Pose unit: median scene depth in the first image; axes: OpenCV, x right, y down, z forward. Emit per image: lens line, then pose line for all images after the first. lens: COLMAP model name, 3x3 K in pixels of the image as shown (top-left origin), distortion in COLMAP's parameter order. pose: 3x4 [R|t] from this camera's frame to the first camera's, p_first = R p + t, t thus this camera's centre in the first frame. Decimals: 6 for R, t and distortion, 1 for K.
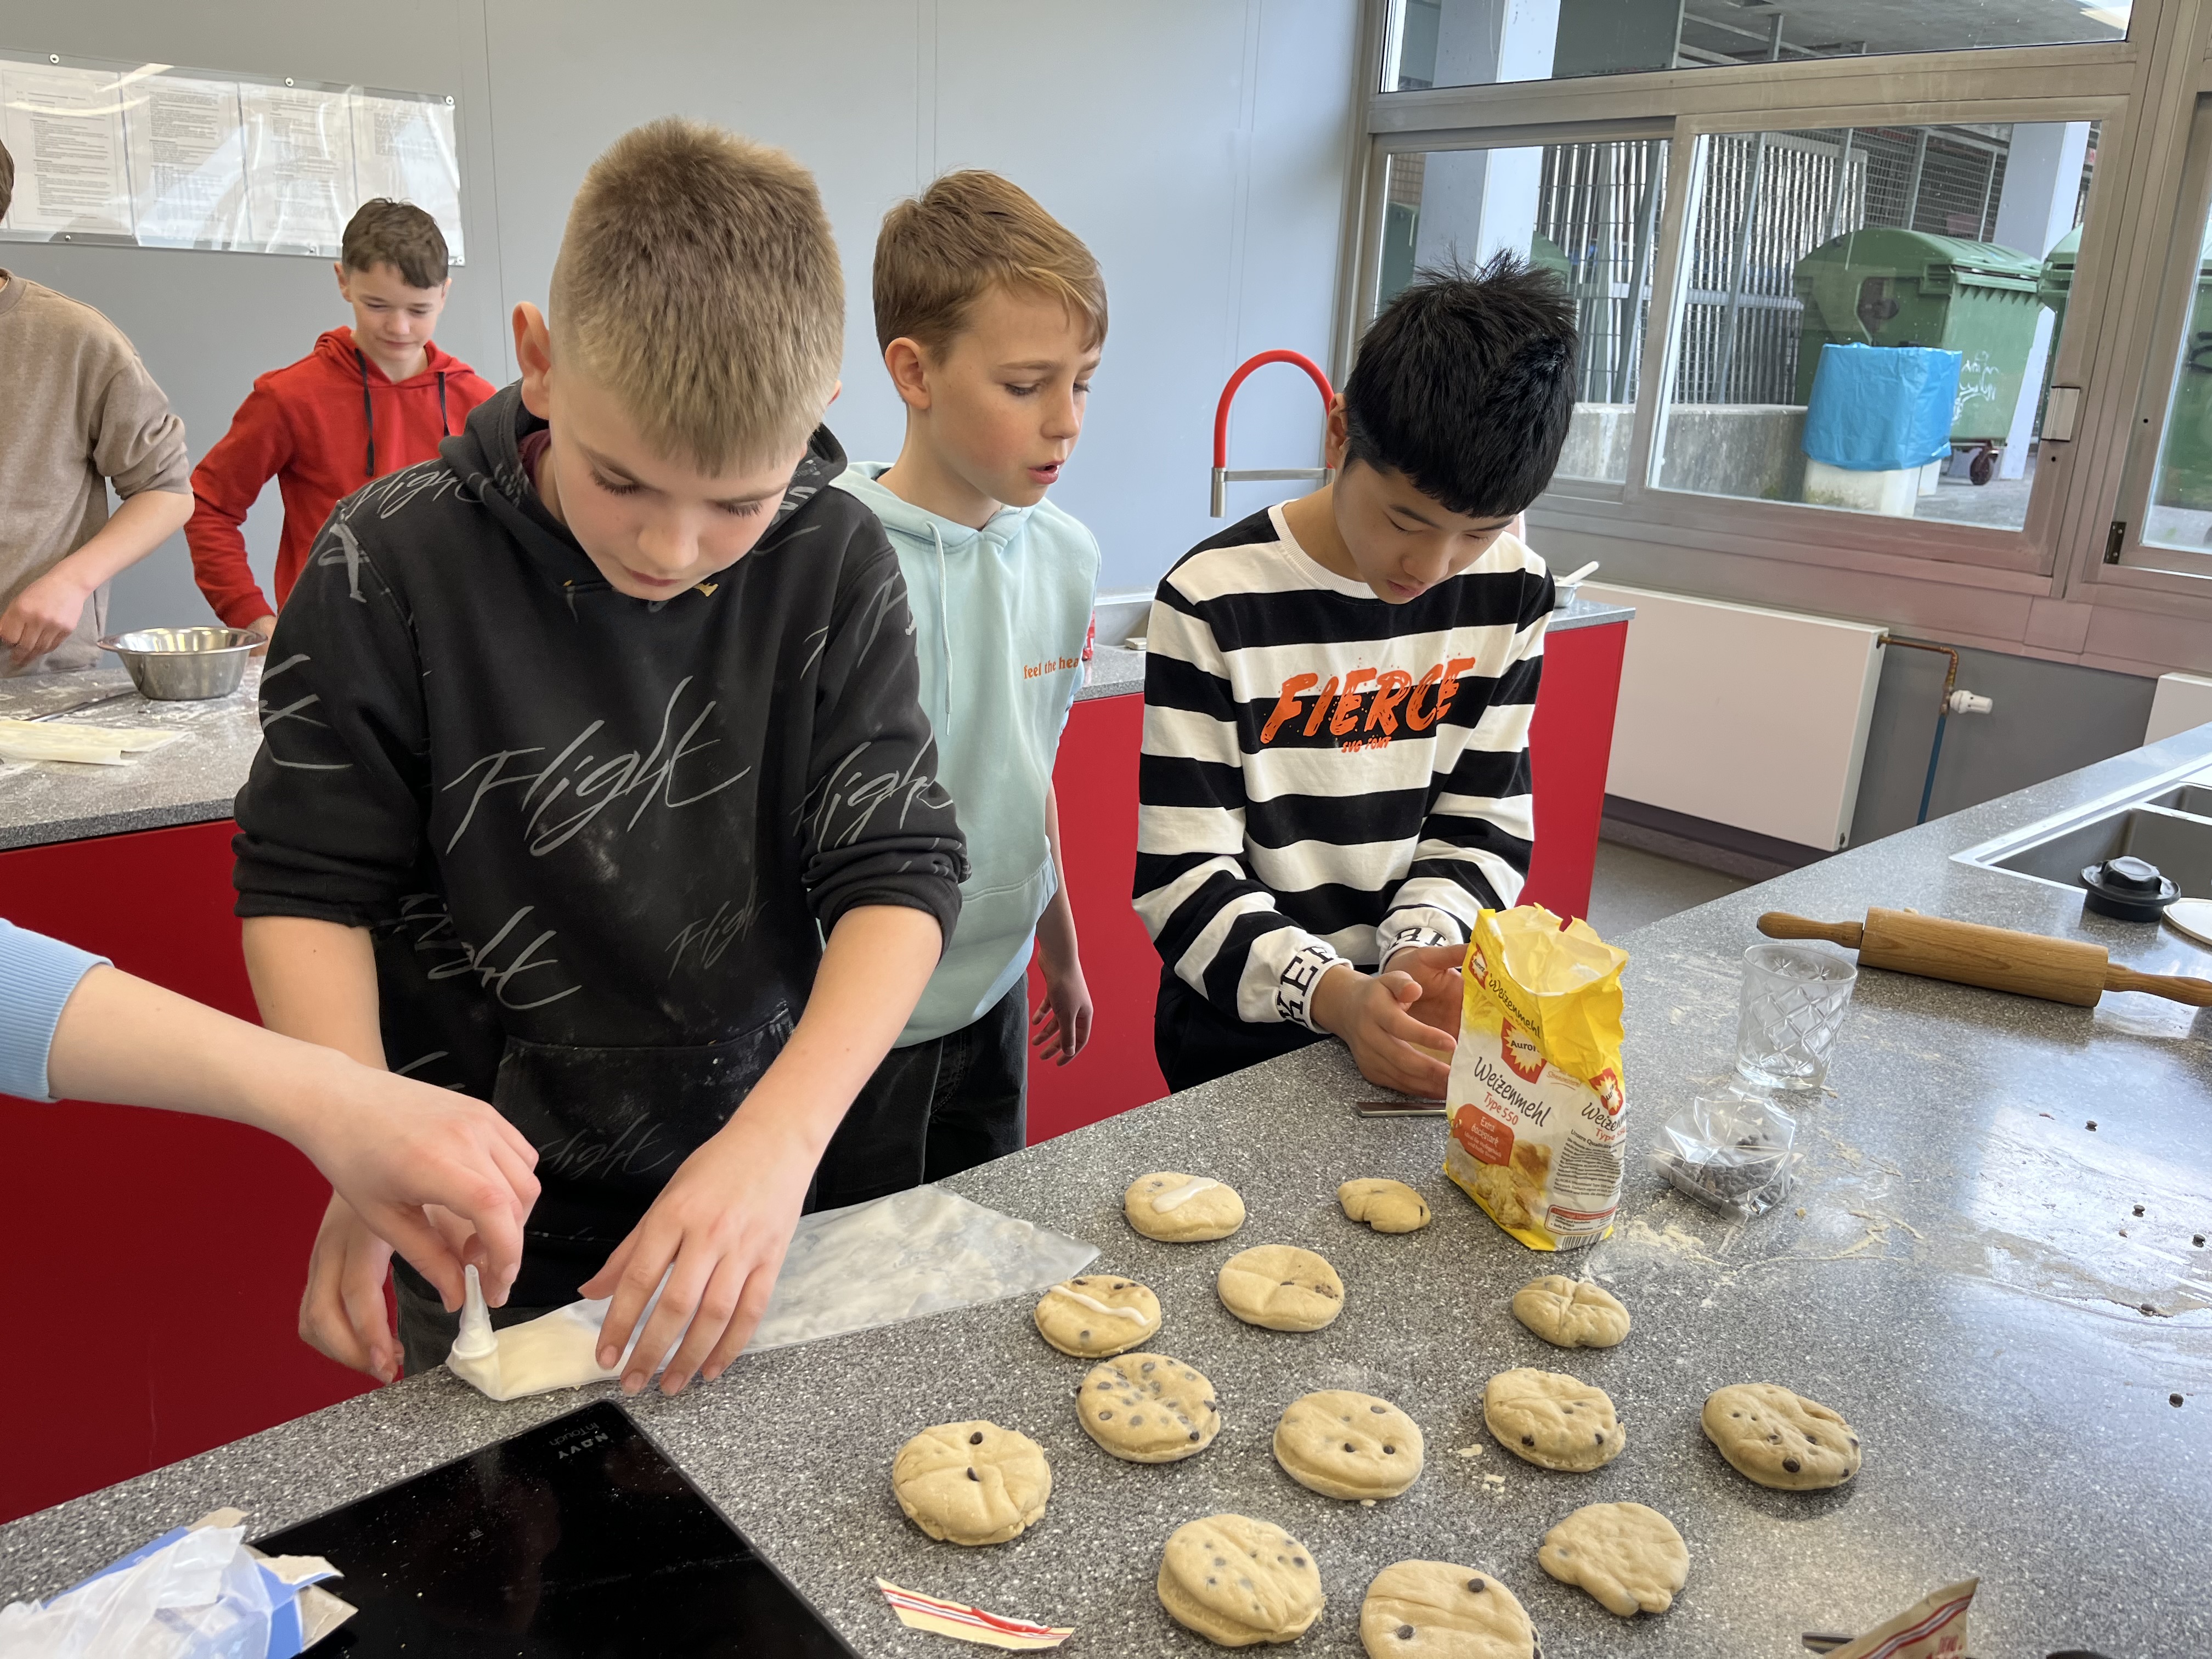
lens RADIAL K [[1666.5, 0, 1106.0], [0, 1666.5, 829.5], [0, 0, 1]] dist [0.077214, -0.110546]
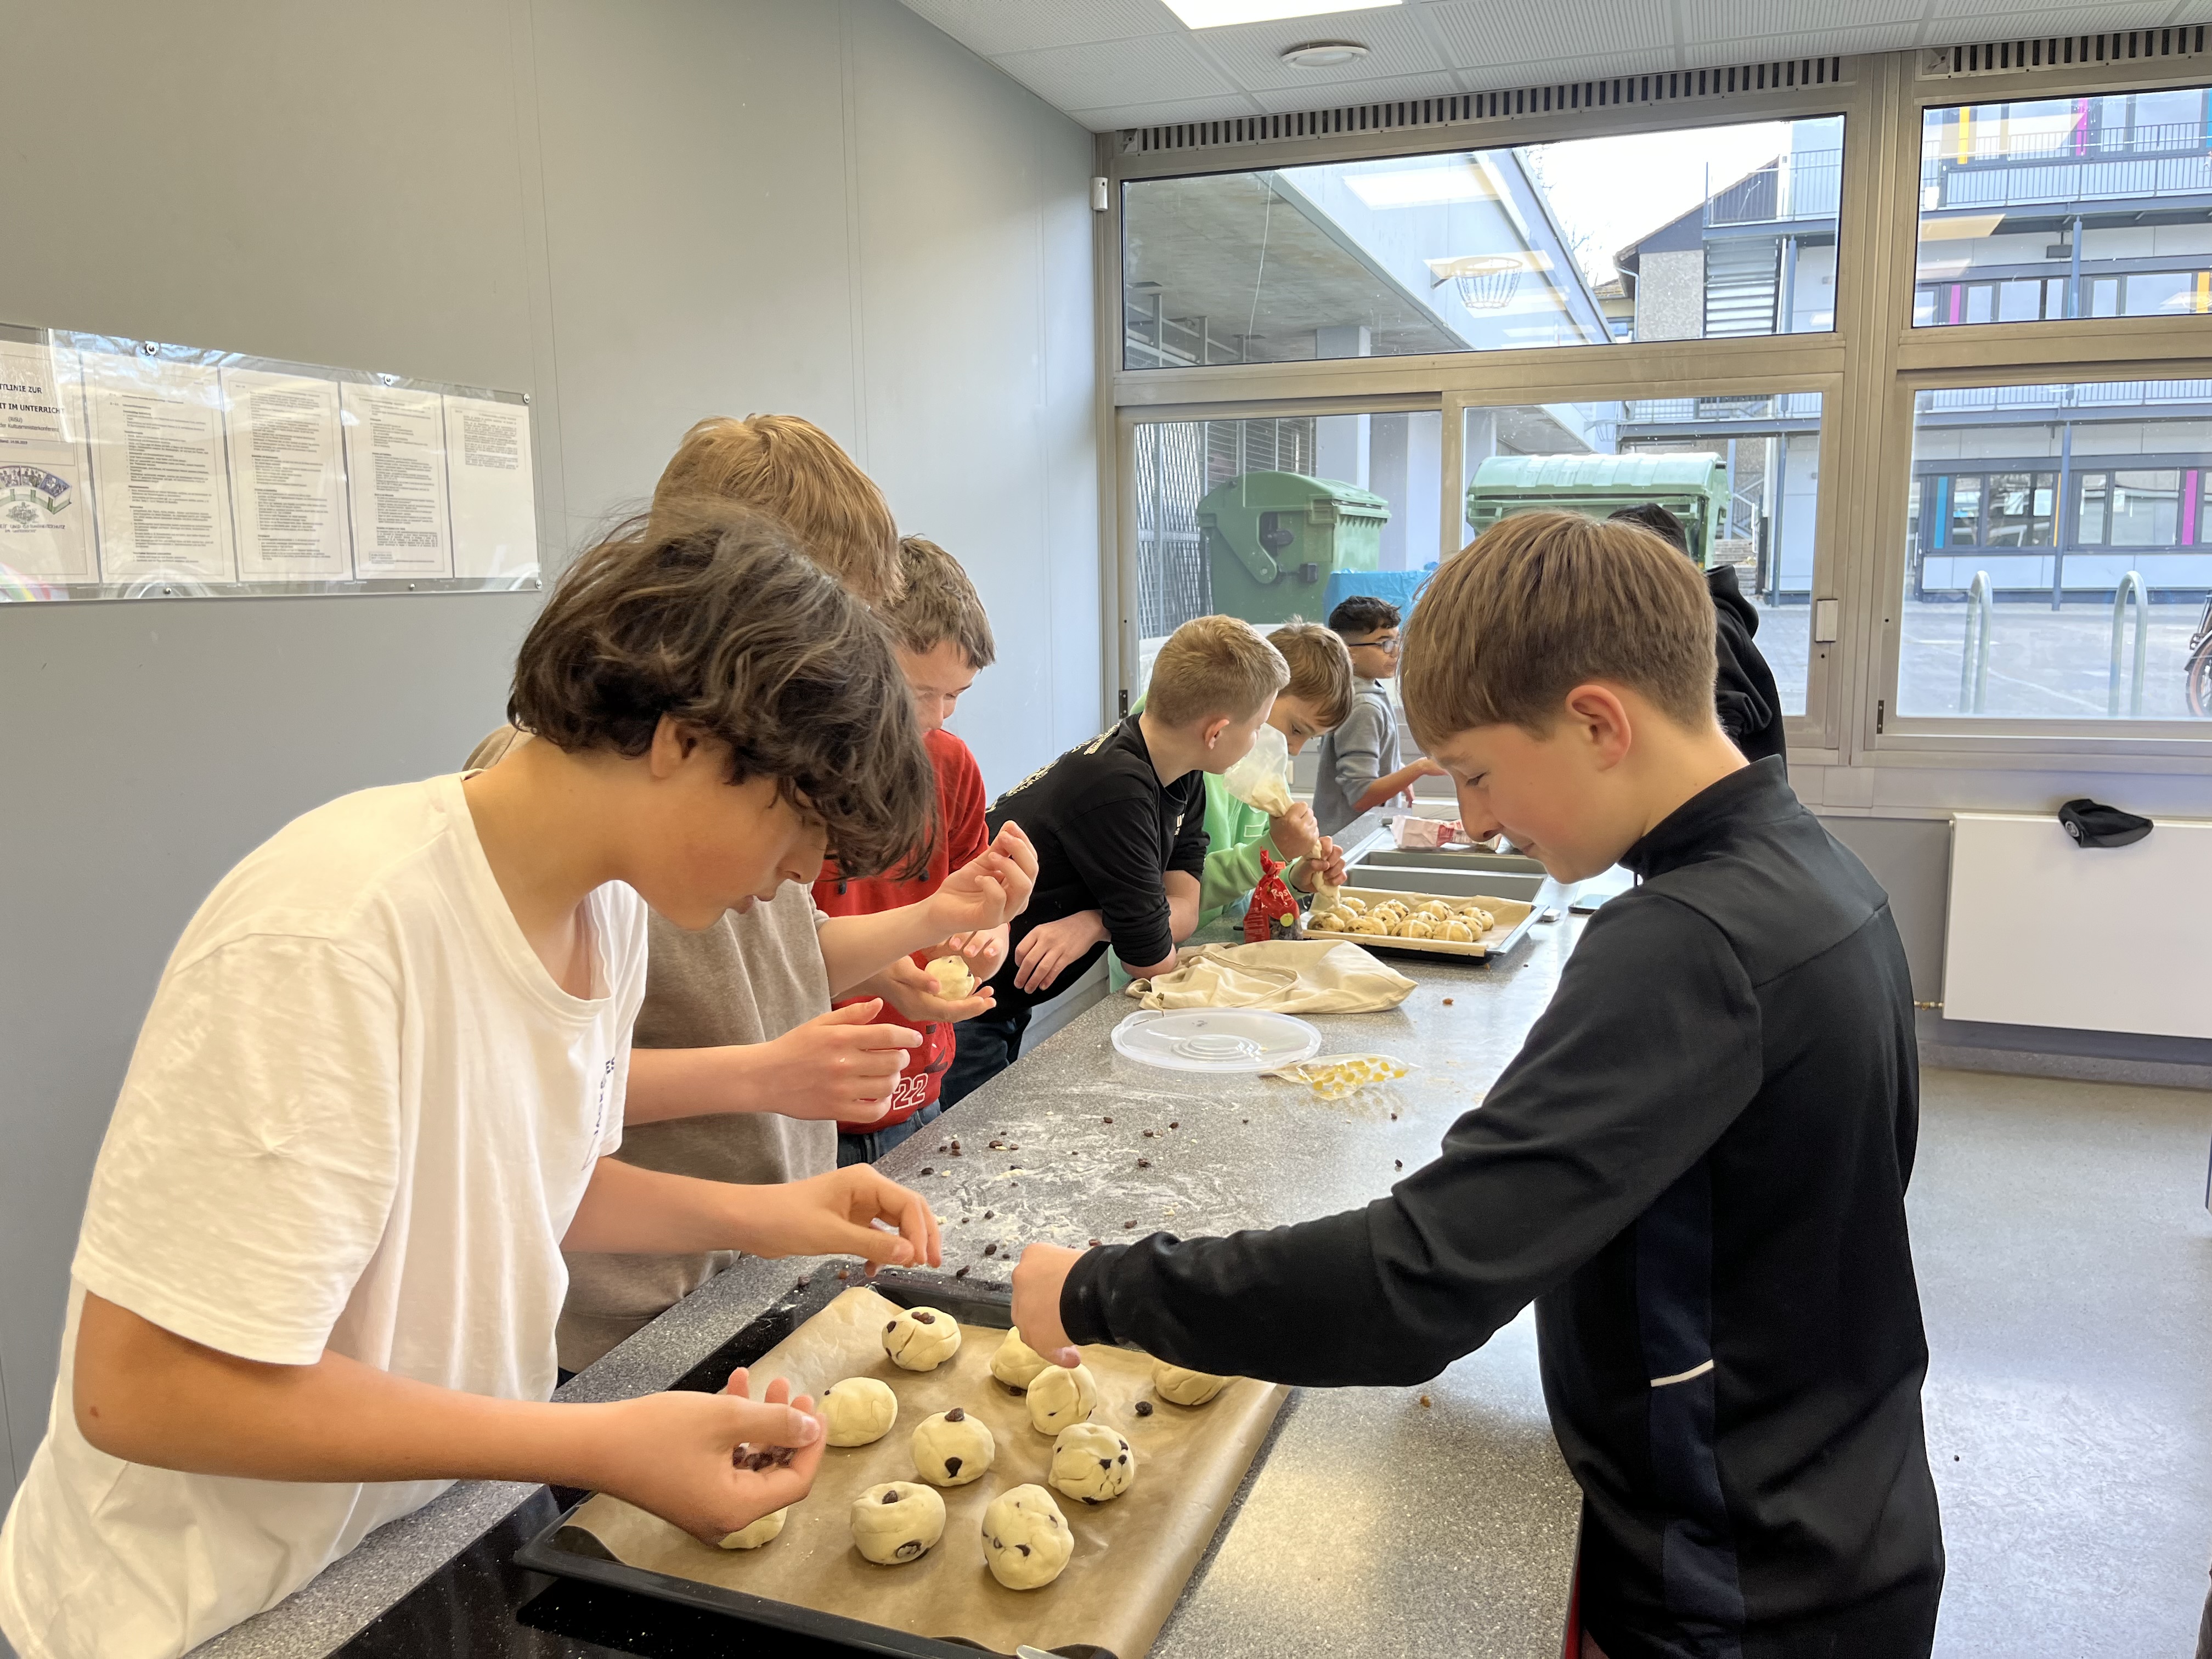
lens RADIAL K [[1666.5, 0, 1106.0], [0, 1666.5, 829.5], [0, 0, 1]] dist [0.077214, -0.110546]
pose [[0.874855, -0.131514, 0.466189, -0.491392], [0.190904, 0.978152, -0.082311, -0.094280], [-0.445178, 0.161007, 0.880848, 0.168642]]
